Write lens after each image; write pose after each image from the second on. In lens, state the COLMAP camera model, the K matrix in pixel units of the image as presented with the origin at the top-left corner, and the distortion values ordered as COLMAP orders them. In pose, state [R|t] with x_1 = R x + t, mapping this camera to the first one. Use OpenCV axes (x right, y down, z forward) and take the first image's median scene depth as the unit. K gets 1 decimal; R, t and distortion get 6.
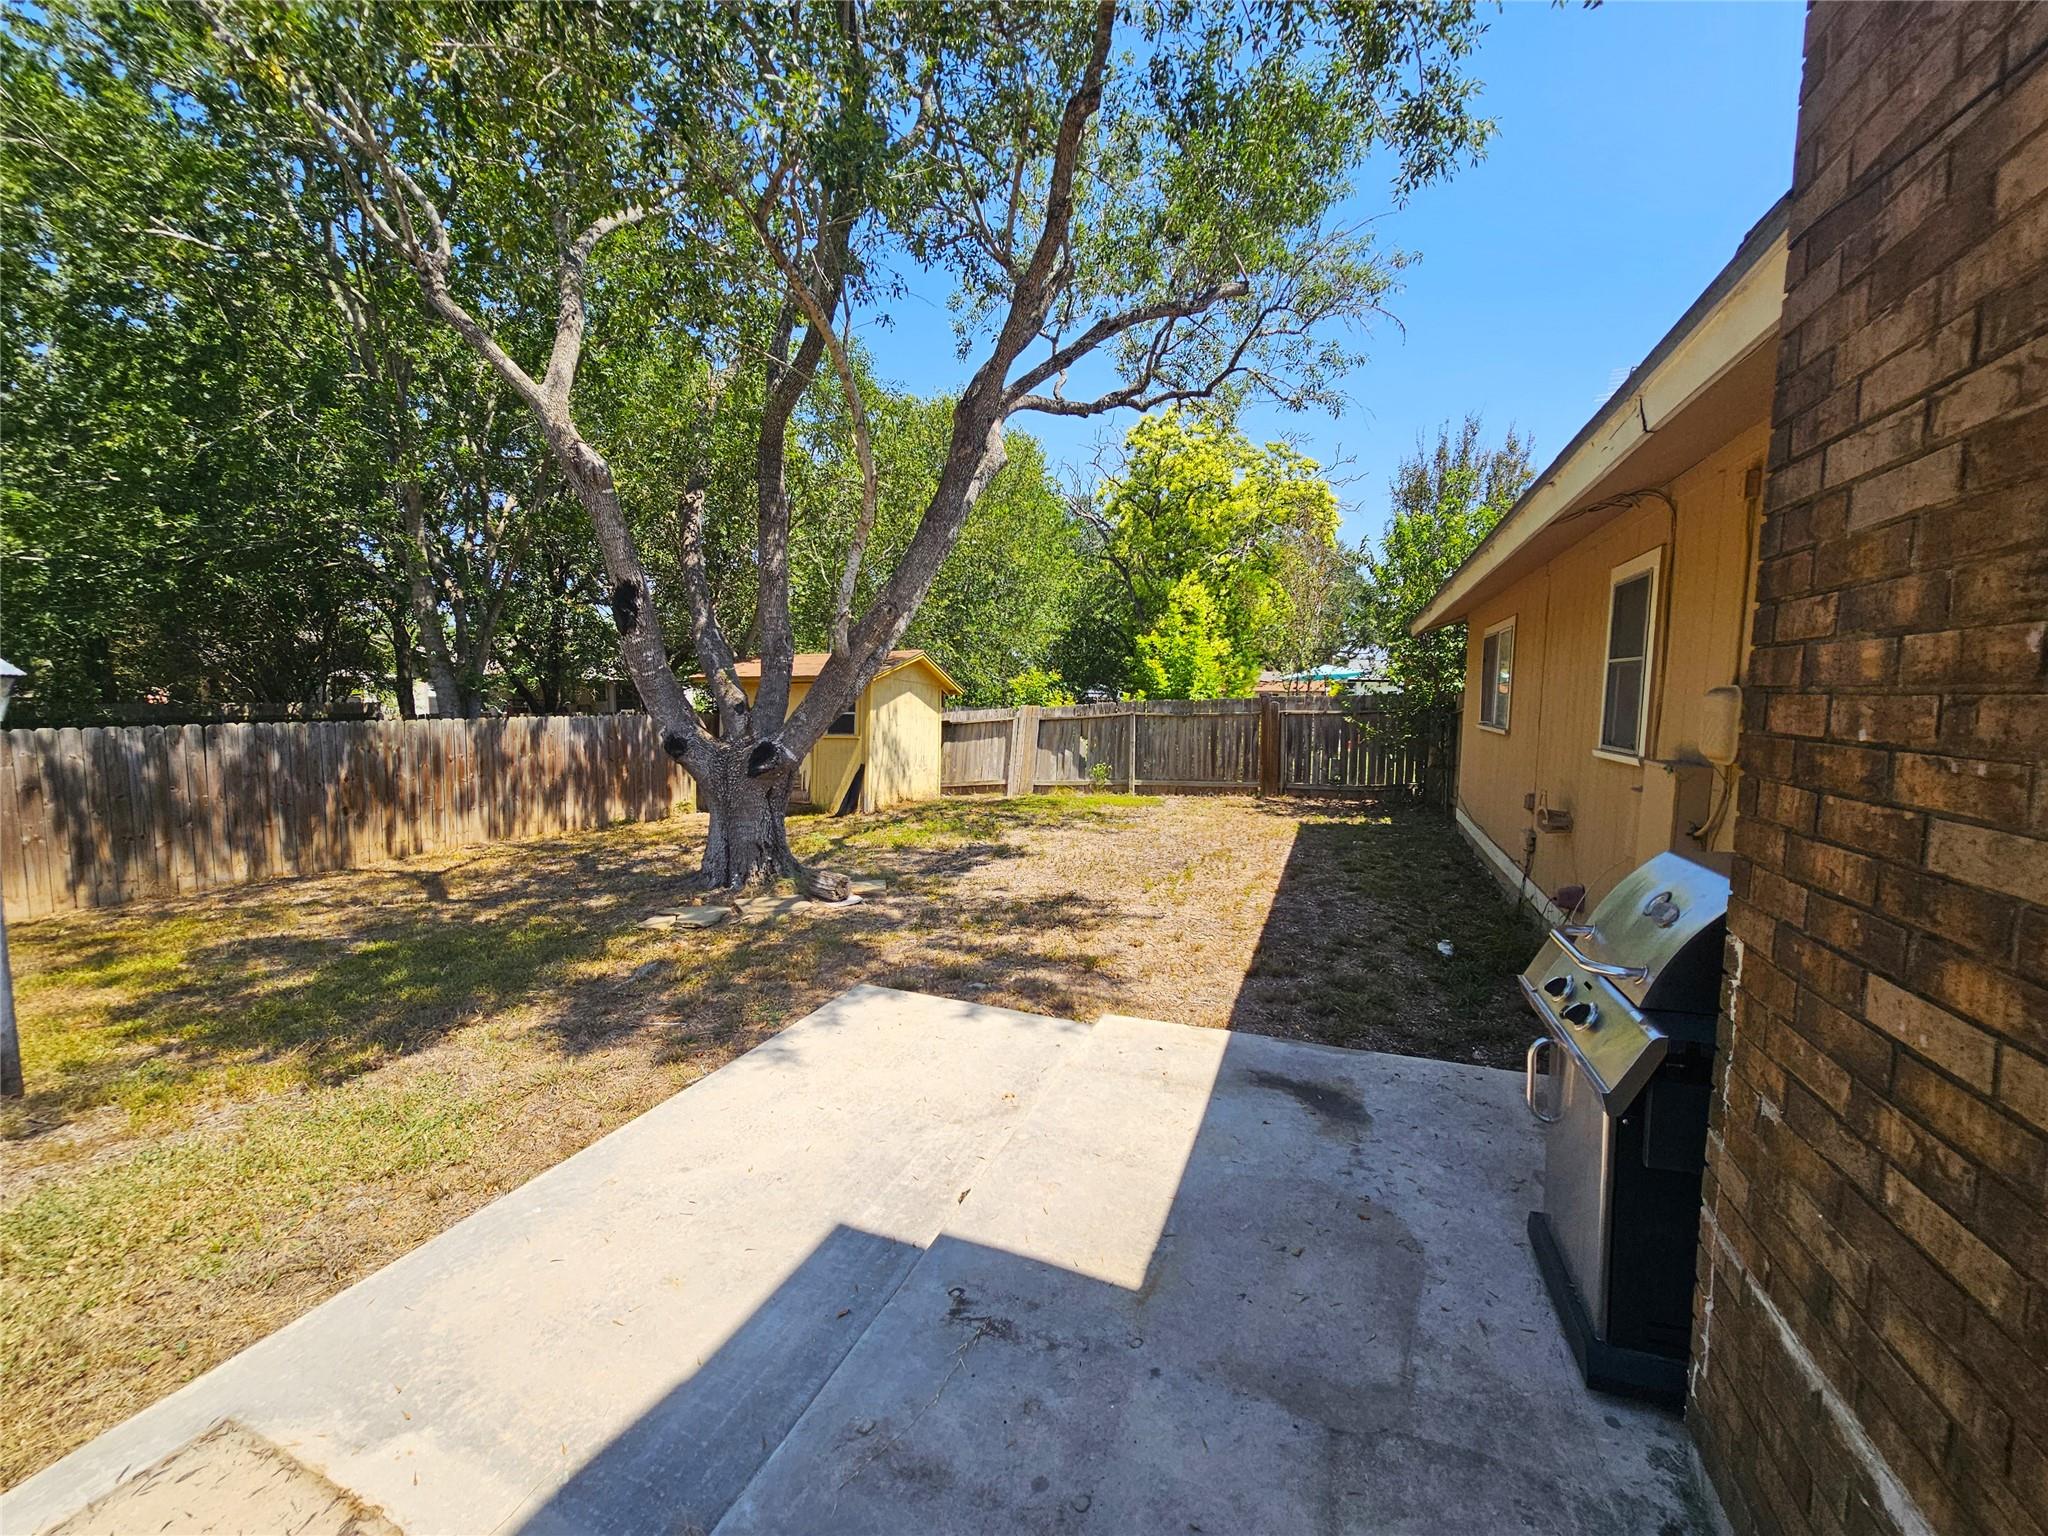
lens RADIAL K [[835.6, 0, 1024.7], [0, 835.6, 774.2], [0, 0, 1]] dist [-0.001216, 0.000420]
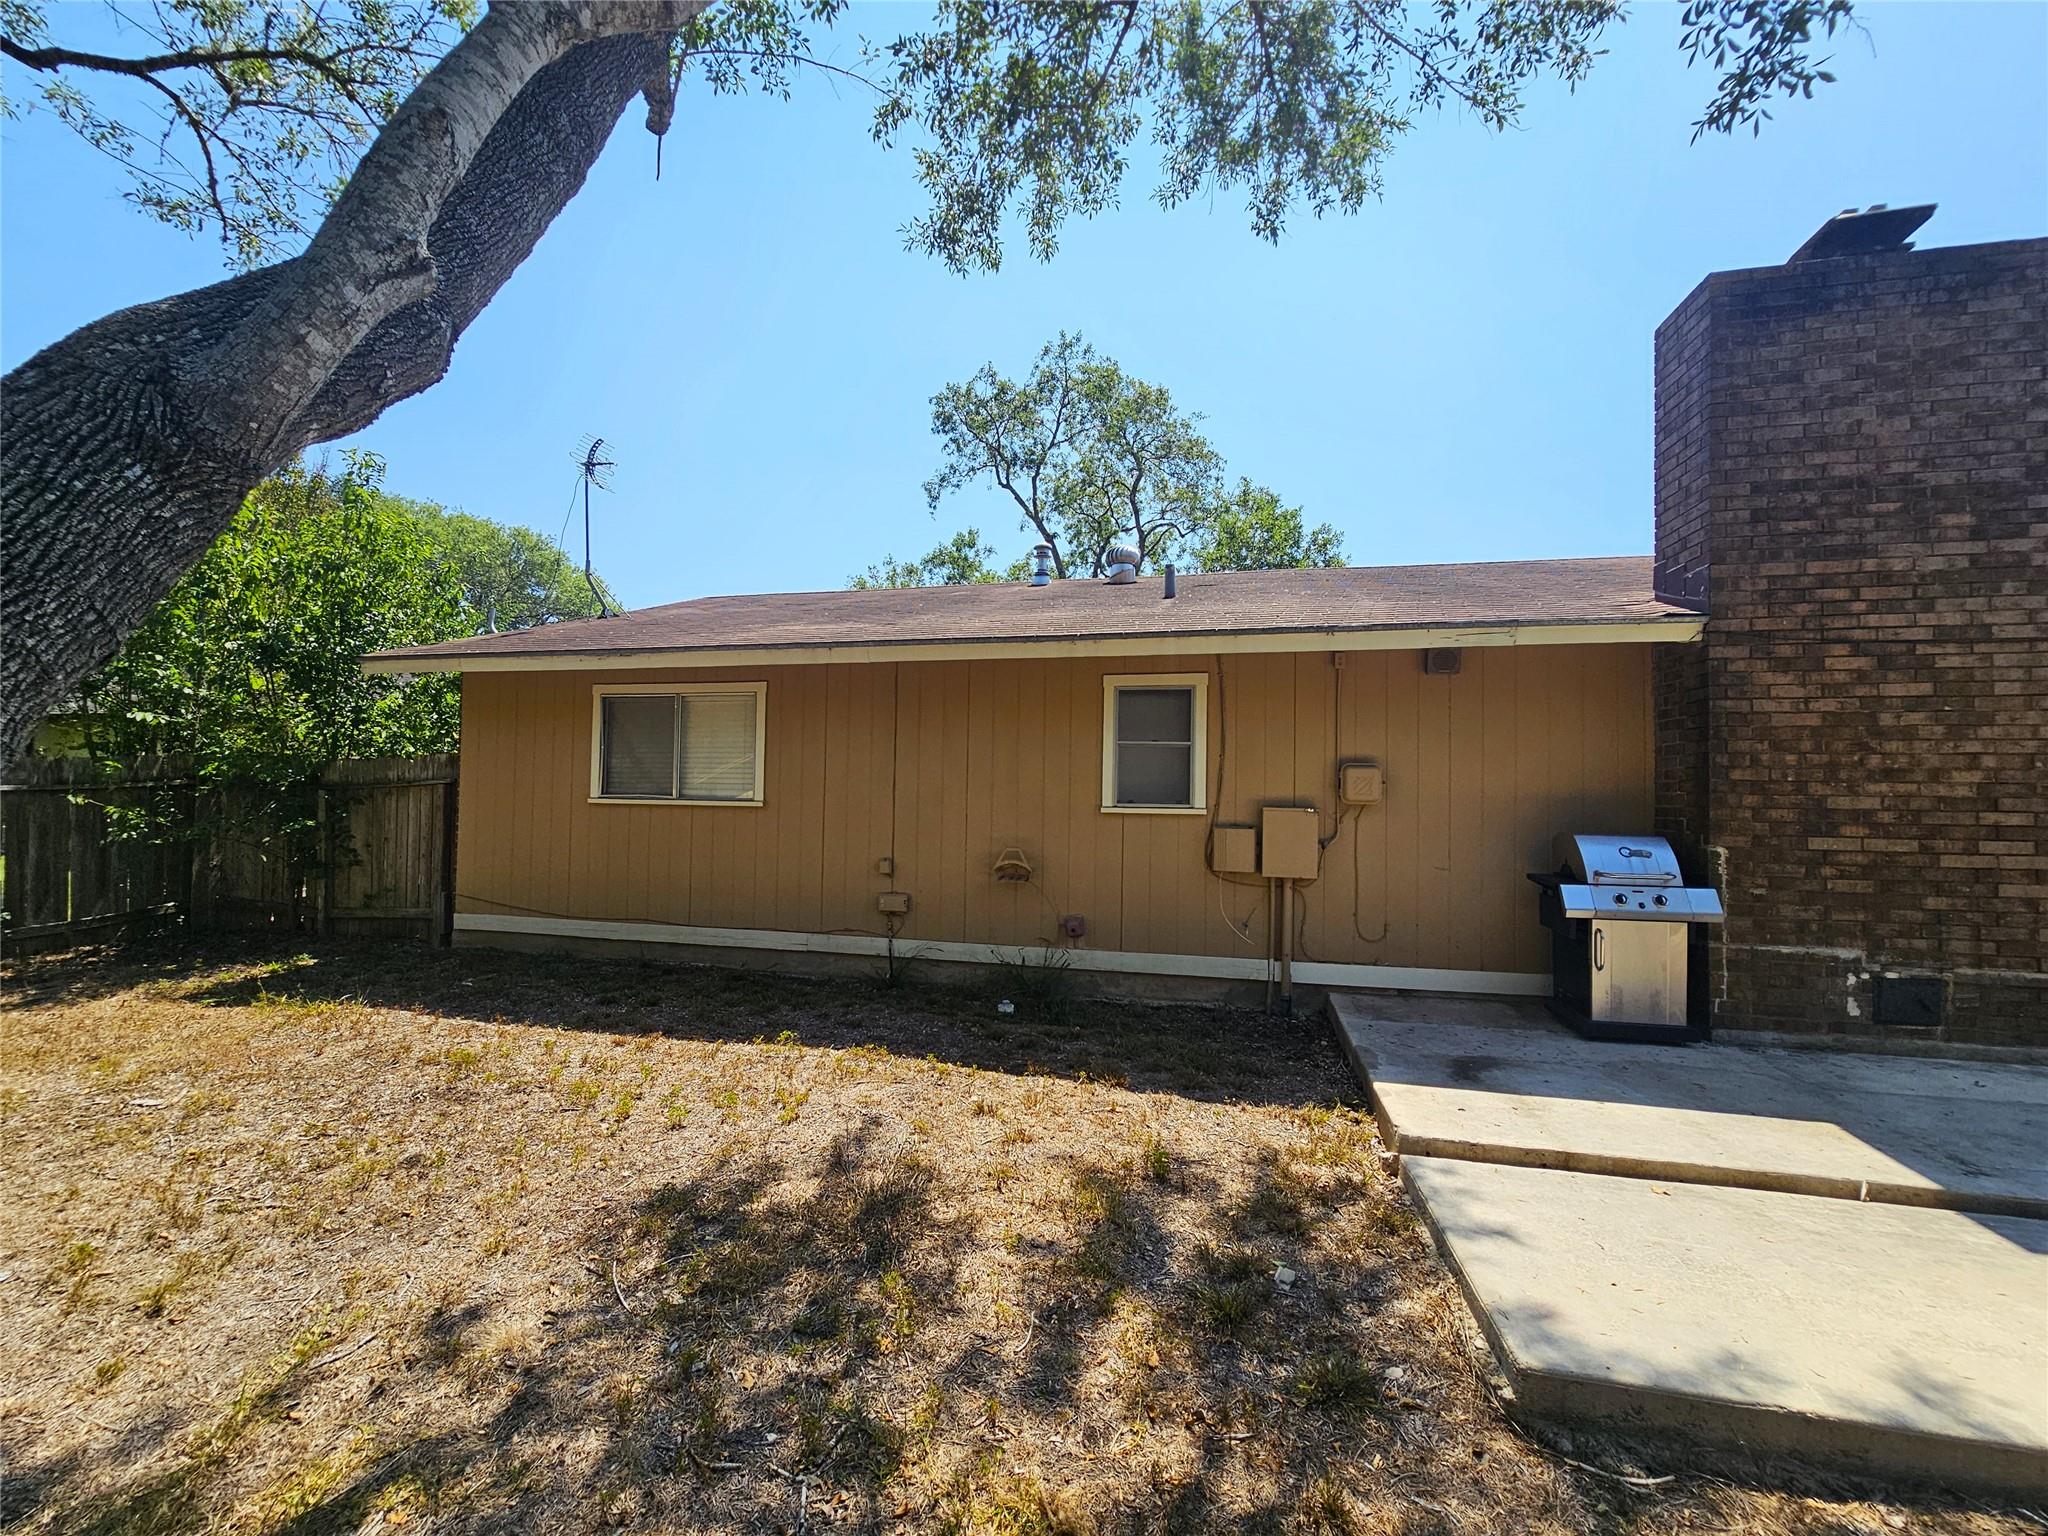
lens RADIAL K [[835.6, 0, 1018.8], [0, 835.6, 773.8], [0, 0, 1]] dist [-0.001216, 0.000420]
pose [[-0.140454, 0.008916, 0.990047, -0.495028], [0.075700, 0.997129, 0.001760, -0.073499], [-0.987189, 0.075194, -0.140725, 1.074987]]
